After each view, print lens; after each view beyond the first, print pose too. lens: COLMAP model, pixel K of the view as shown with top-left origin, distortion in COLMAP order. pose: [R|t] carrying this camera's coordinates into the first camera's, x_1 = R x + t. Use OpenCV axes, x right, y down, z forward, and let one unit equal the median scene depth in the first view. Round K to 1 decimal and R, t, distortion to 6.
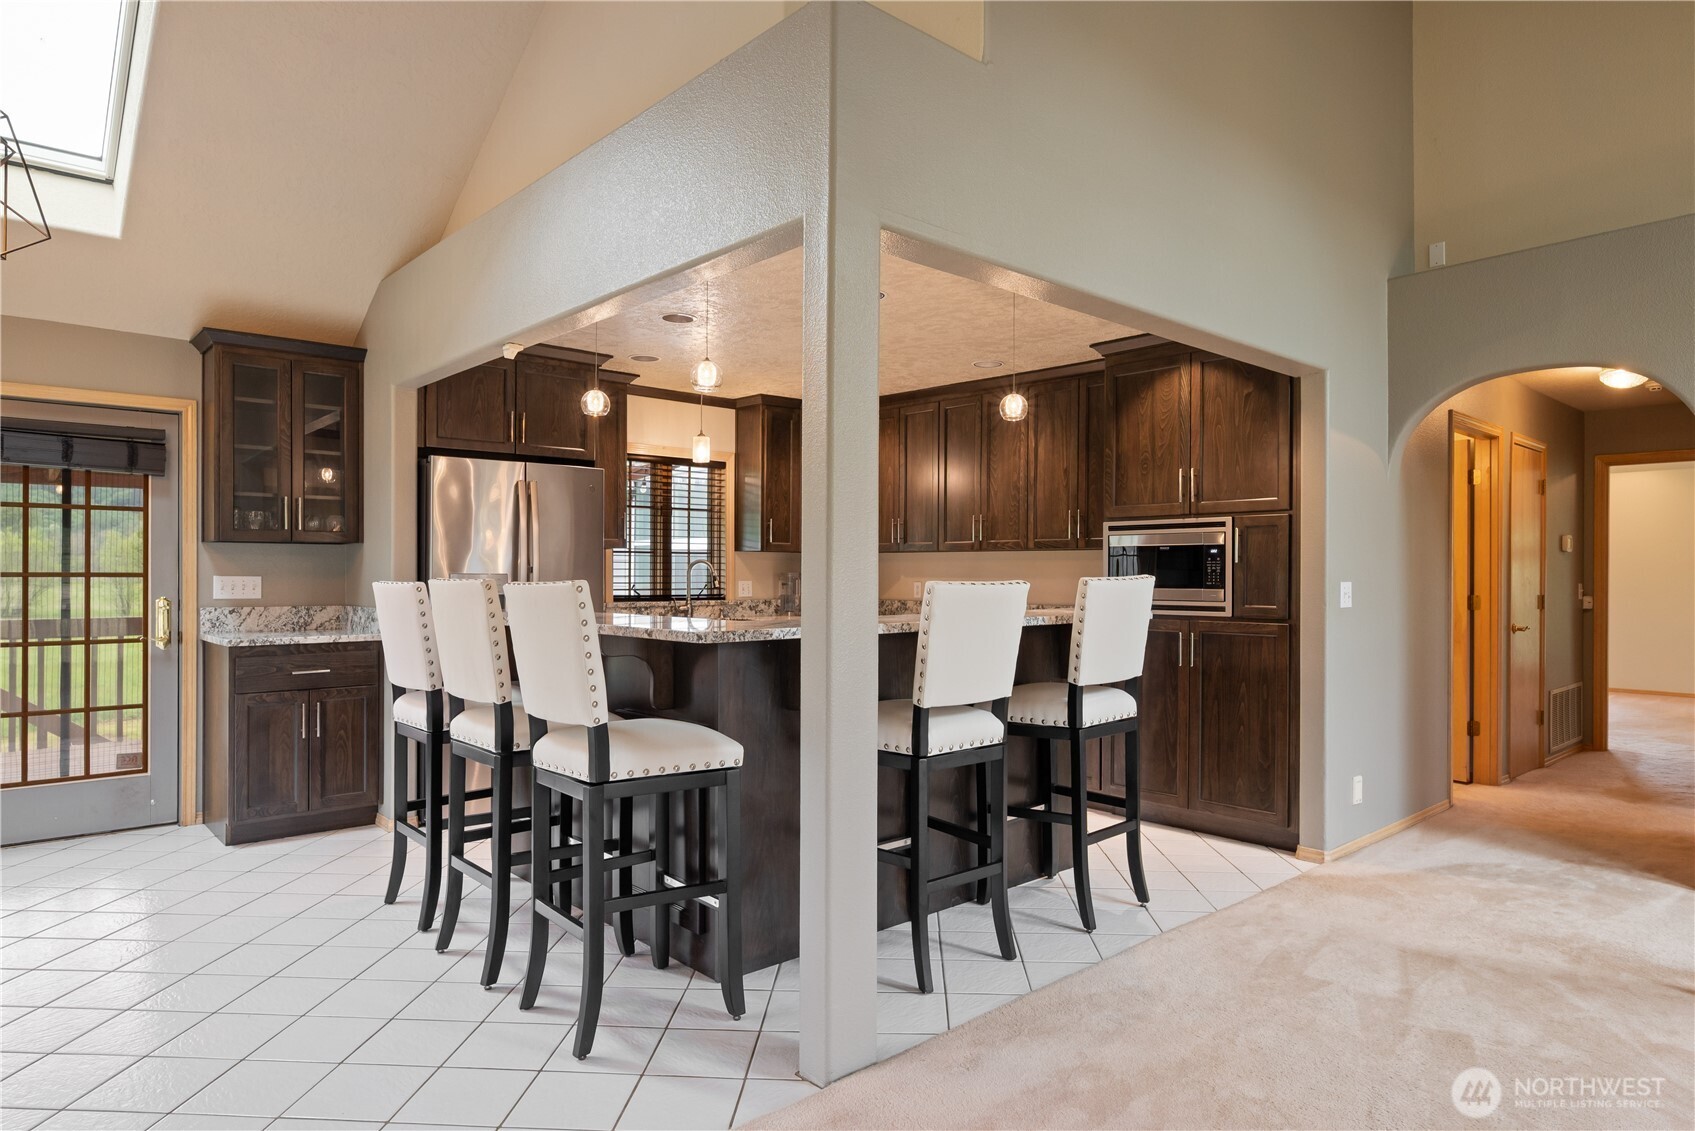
lens RADIAL K [[979.9, 0, 845.6], [0, 979.9, 571.0], [0, 0, 1]] dist [0.006823, 0.000562]
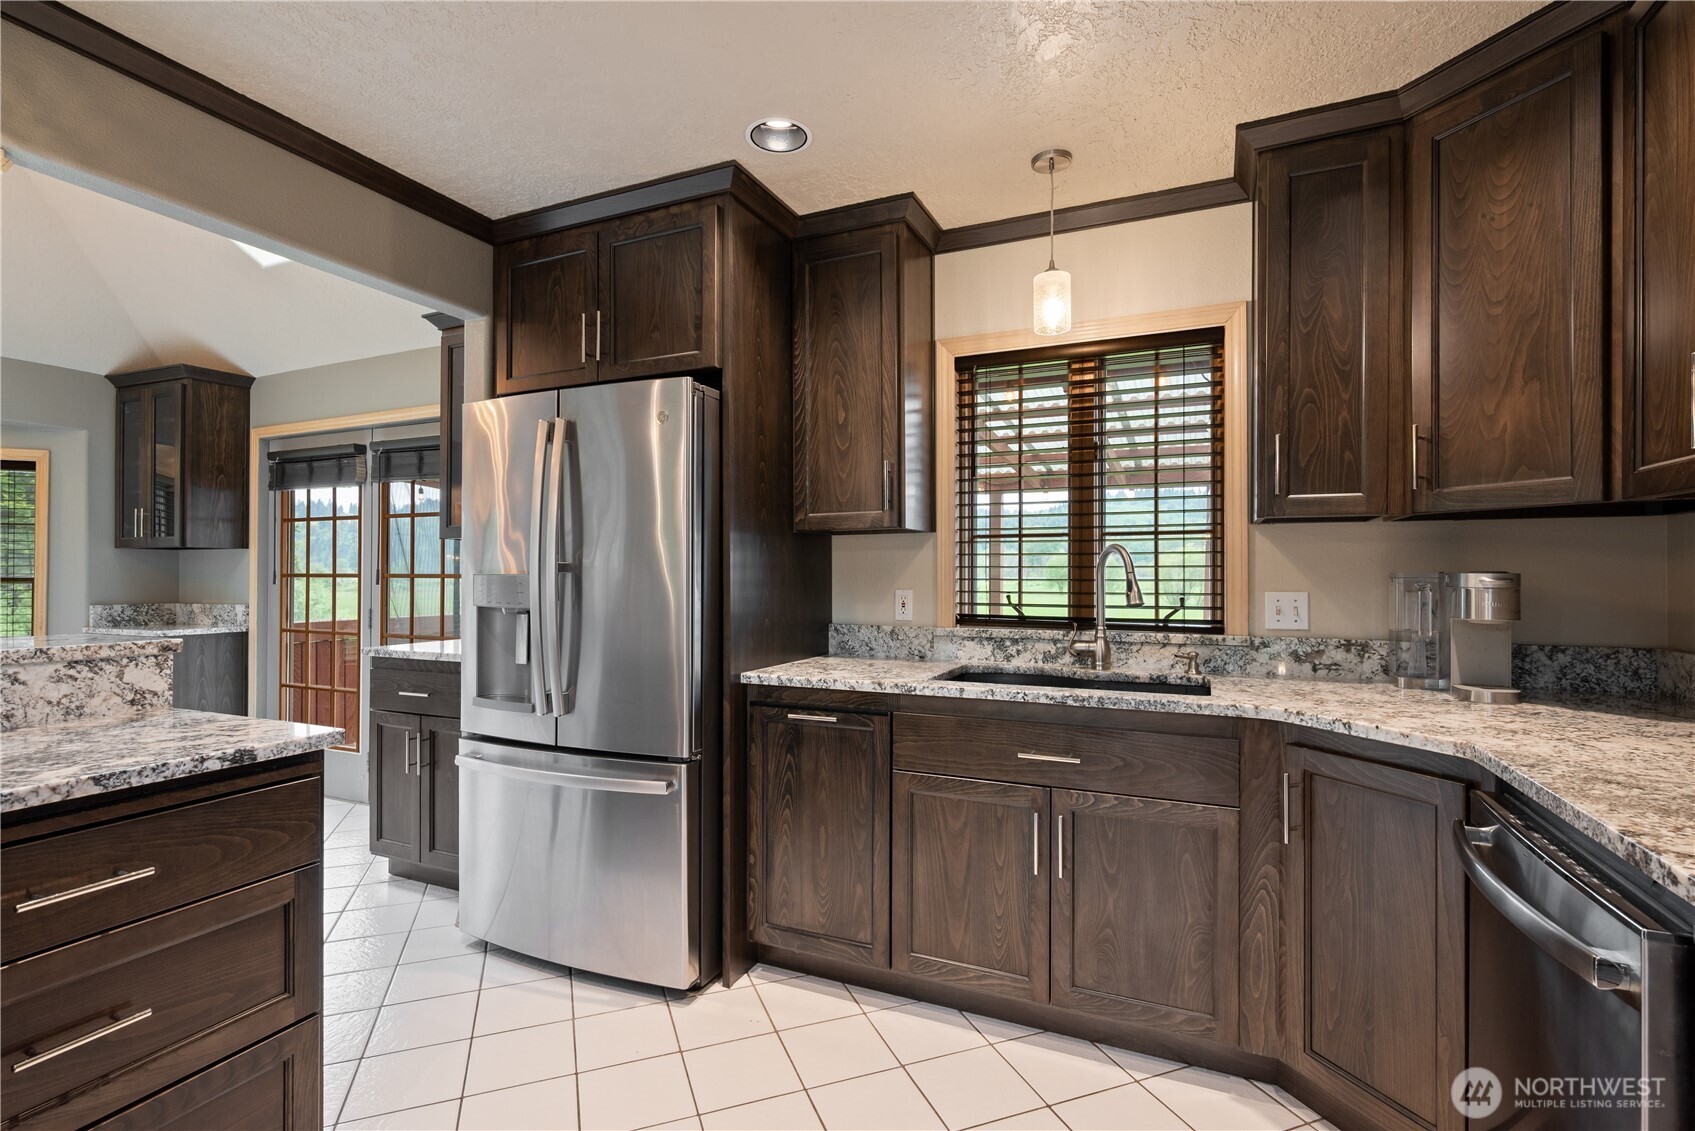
lens RADIAL K [[774.0, 0, 851.0], [0, 774.0, 569.6], [0, 0, 1]] dist [-0.002812, -0.000491]
pose [[0.410530, -0.007841, -0.911813, 0.180892], [0.001722, 0.999968, -0.007823, 0.003838], [0.911845, 0.001642, 0.410530, 0.983978]]
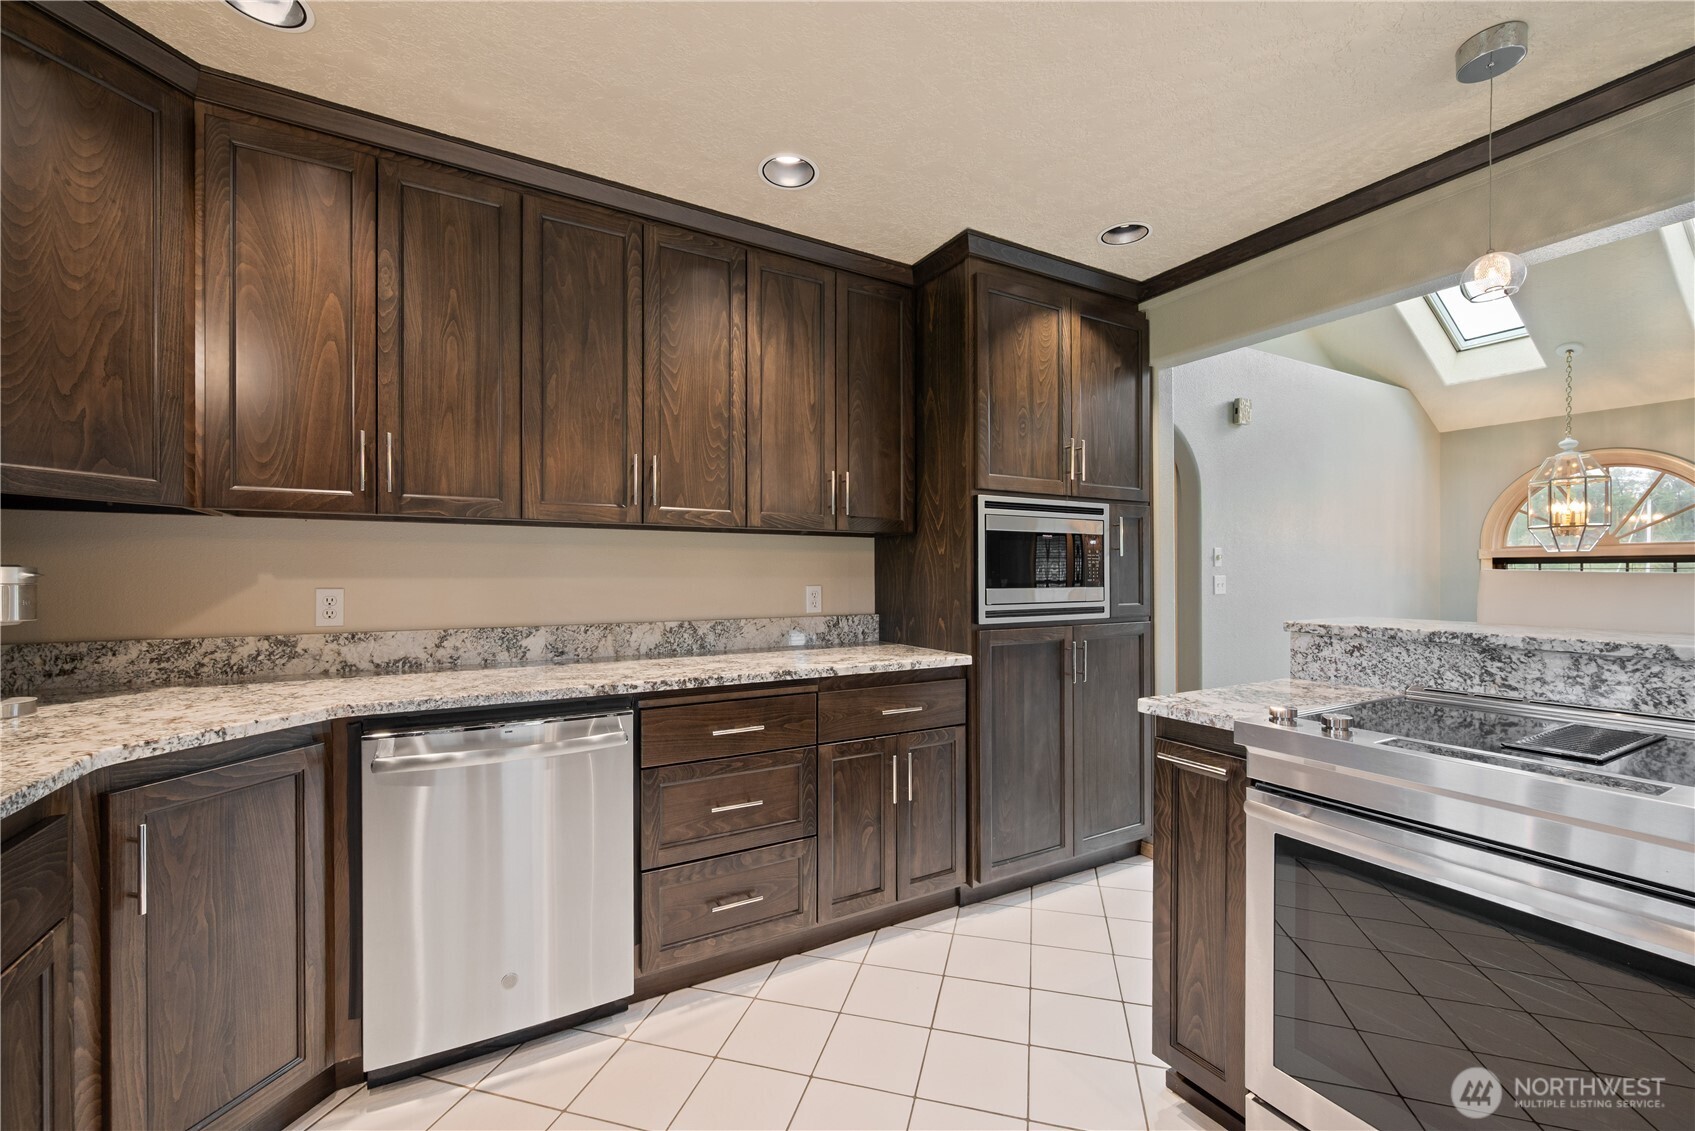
lens RADIAL K [[704.0, 0, 846.6], [0, 704.0, 571.2], [0, 0, 1]] dist [-0.001959, -0.000042]
pose [[0.215978, -0.001309, 0.976397, -0.250963], [-0.001284, 0.999998, 0.001625, 0.003953], [-0.976397, -0.001605, 0.215976, 1.012673]]
